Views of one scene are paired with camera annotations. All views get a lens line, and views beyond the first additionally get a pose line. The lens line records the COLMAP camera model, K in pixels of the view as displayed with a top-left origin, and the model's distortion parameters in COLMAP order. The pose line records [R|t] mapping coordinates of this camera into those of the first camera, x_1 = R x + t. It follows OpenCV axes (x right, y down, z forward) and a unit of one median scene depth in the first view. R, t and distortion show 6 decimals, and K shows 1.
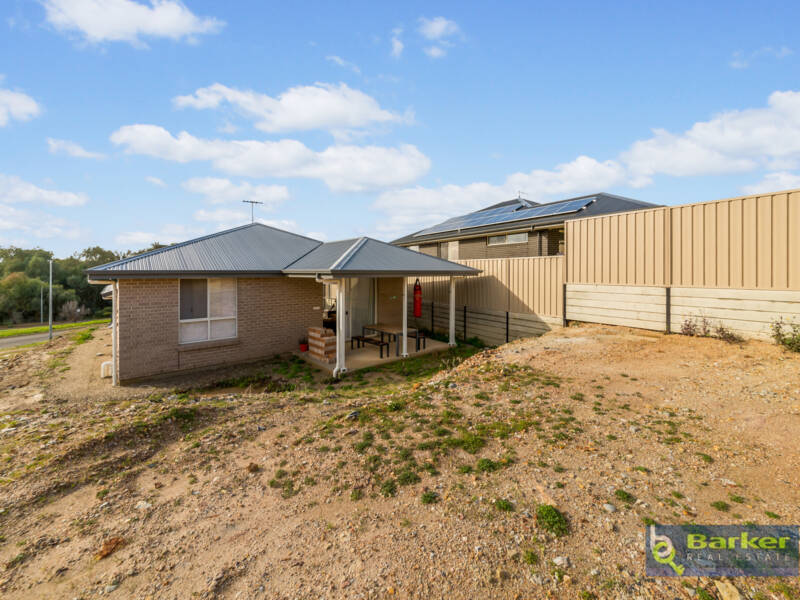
lens RADIAL K [[314.2, 0, 404.2], [0, 314.2, 297.4], [0, 0, 1]] dist [0.000199, -0.000083]
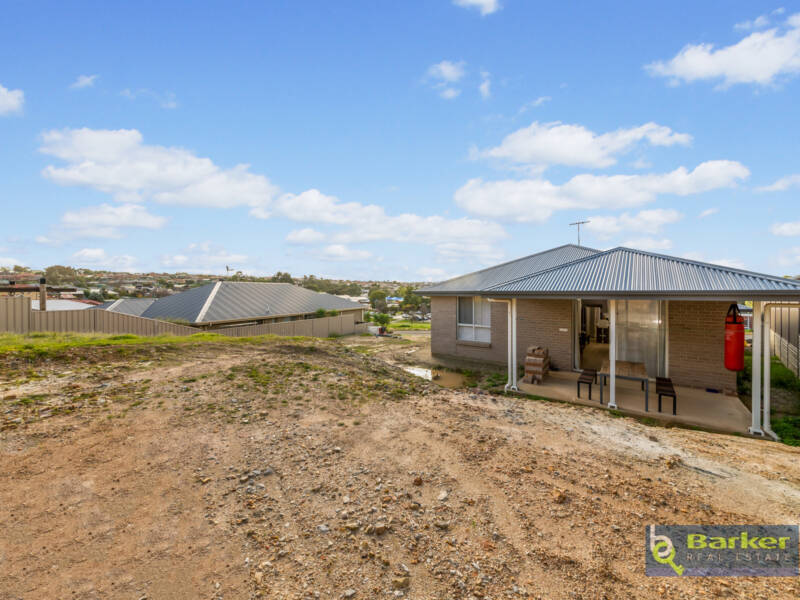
lens RADIAL K [[314.2, 0, 404.2], [0, 314.2, 297.4], [0, 0, 1]] dist [0.000199, -0.000083]
pose [[0.221656, 0.016475, -0.974986, 0.686200], [-0.082689, 0.996573, -0.001959, -0.028585], [0.971613, 0.081055, 0.222259, 0.371337]]
